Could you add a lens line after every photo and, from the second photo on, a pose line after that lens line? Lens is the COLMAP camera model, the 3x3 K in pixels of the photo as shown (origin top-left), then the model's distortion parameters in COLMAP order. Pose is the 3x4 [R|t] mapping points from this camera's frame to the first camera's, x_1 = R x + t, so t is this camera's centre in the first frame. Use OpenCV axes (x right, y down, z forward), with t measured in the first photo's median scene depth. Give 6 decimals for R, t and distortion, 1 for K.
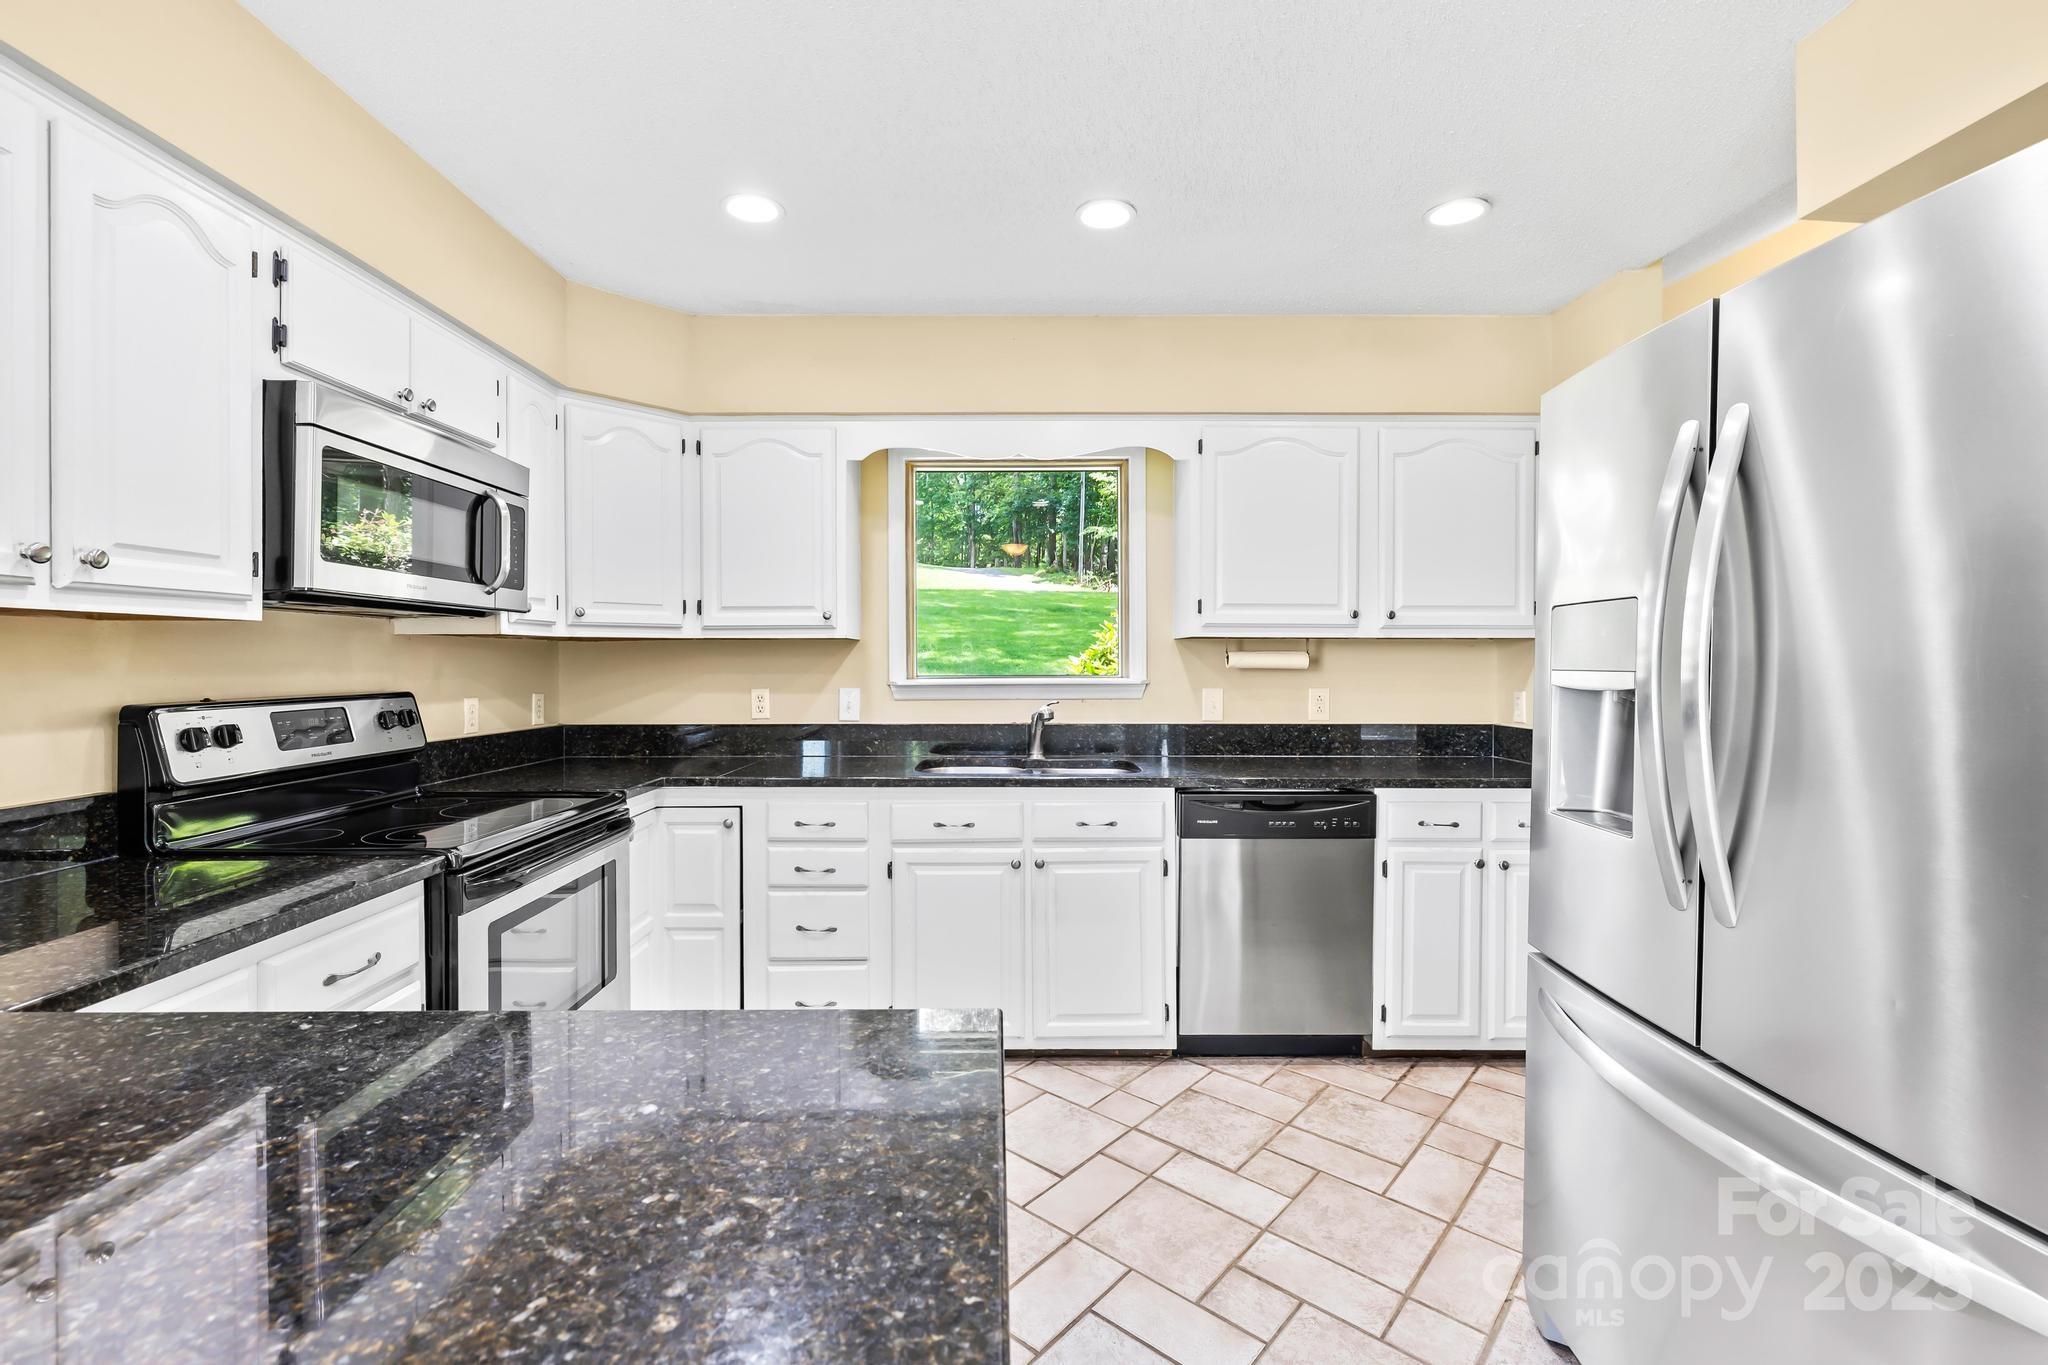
lens RADIAL K [[880.6, 0, 1006.2], [0, 880.6, 663.7], [0, 0, 1]] dist [0.000961, -0.000923]
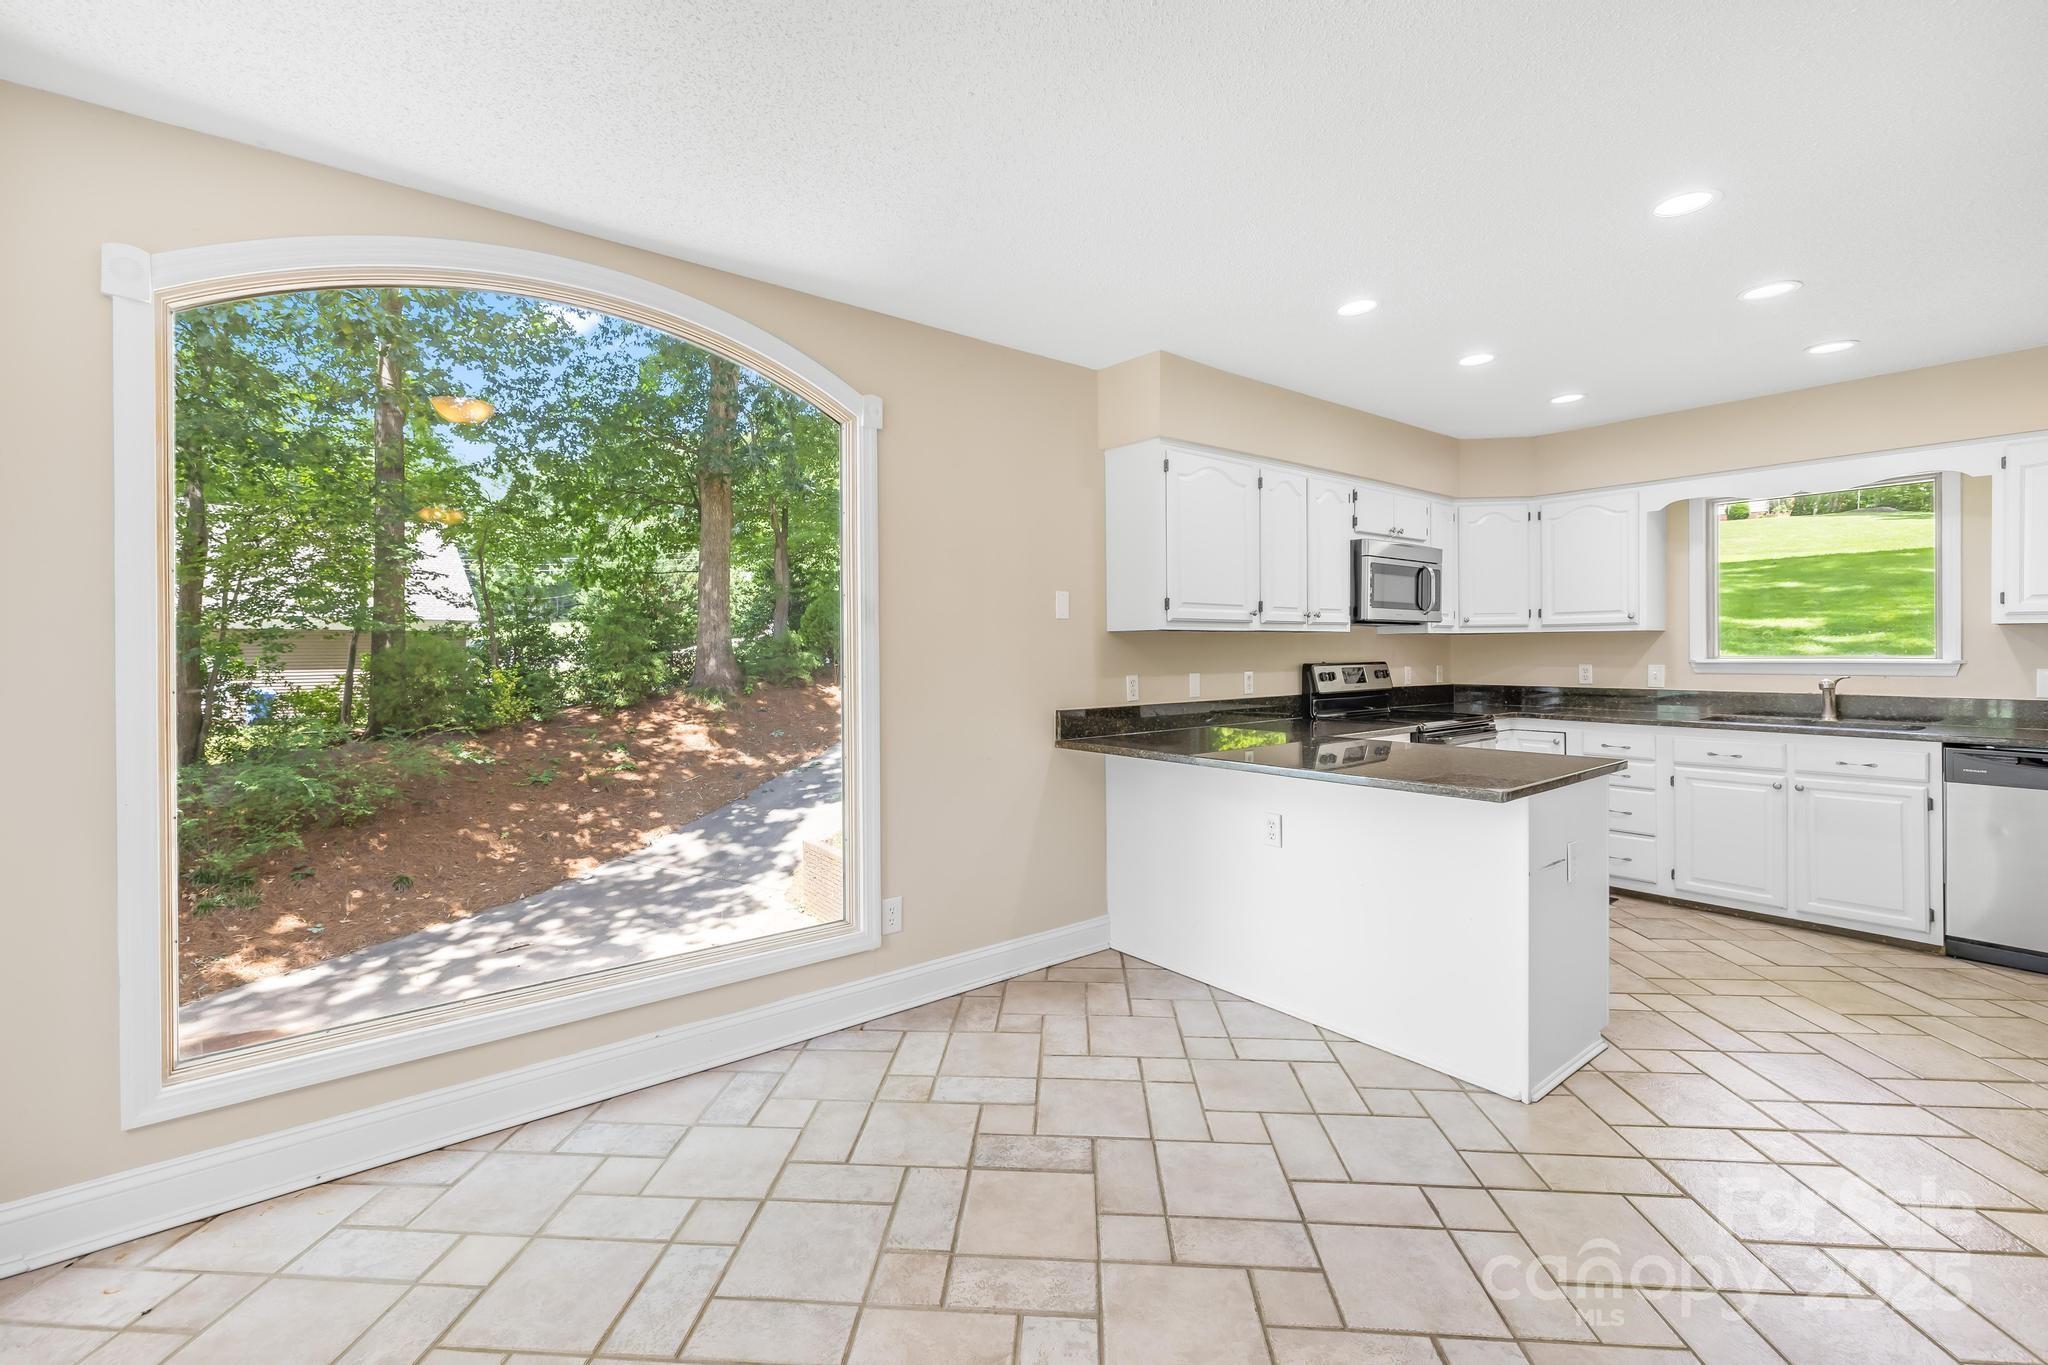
lens RADIAL K [[880.6, 0, 1009.8], [0, 880.6, 652.6], [0, 0, 1]] dist [0.000961, -0.000923]
pose [[0.620986, 0.000636, -0.783822, 0.396511], [0.001904, 0.999995, 0.002320, 0.003834], [0.783820, -0.002933, 0.620982, -0.968267]]
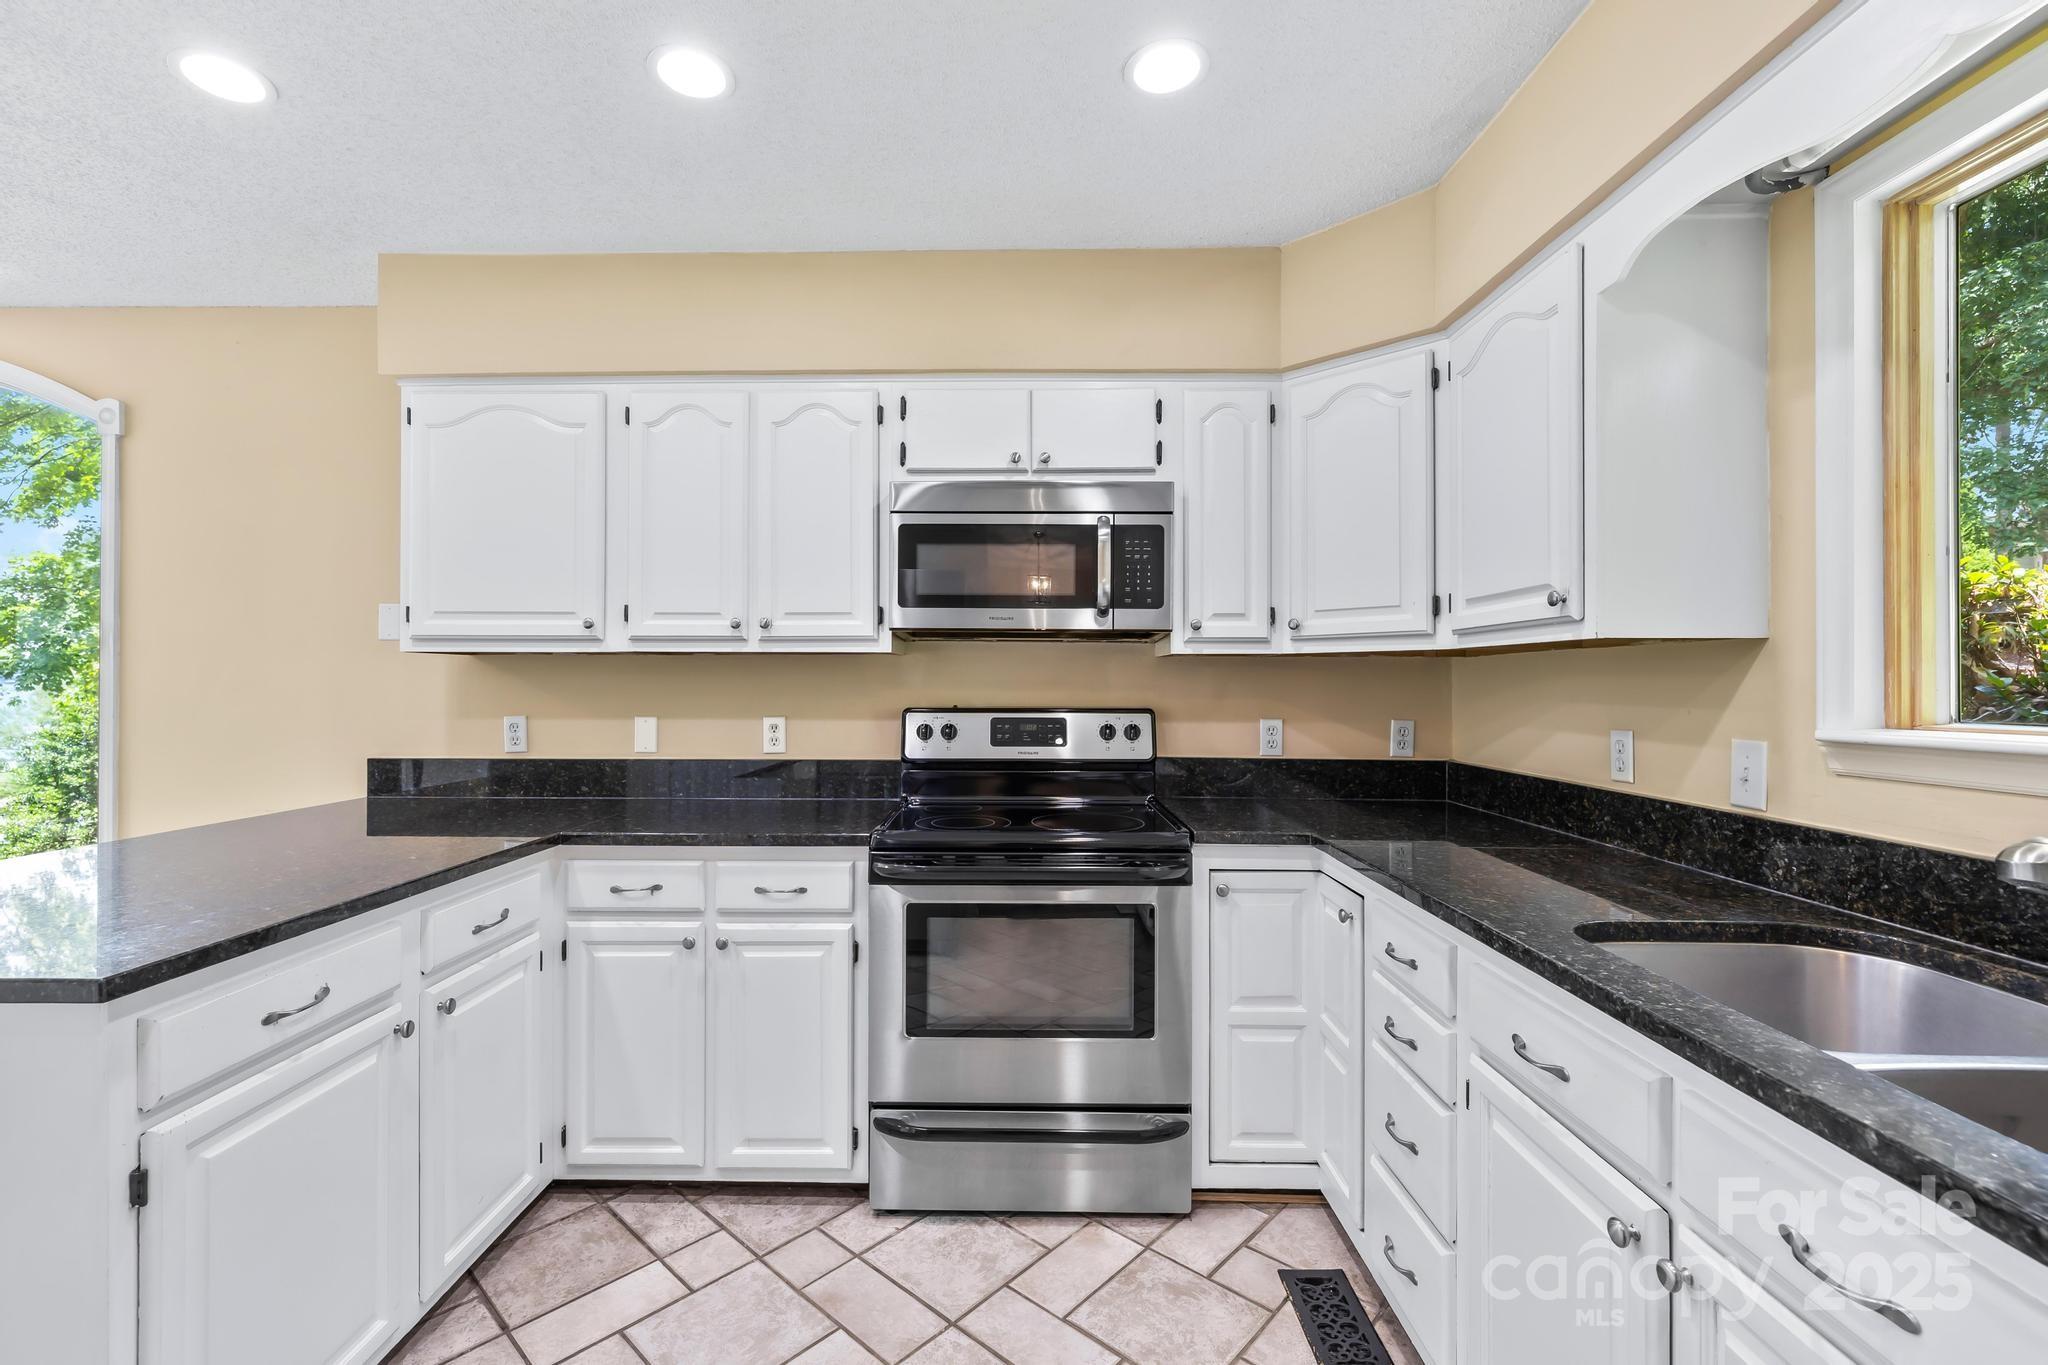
lens RADIAL K [[880.6, 0, 1024.8], [0, 880.6, 689.2], [0, 0, 1]] dist [0.000961, -0.000923]
pose [[-0.012997, 0.008213, -0.999882, 0.422181], [-0.007160, 0.999940, 0.008307, -0.001007], [0.999890, 0.007267, -0.012937, 0.839475]]
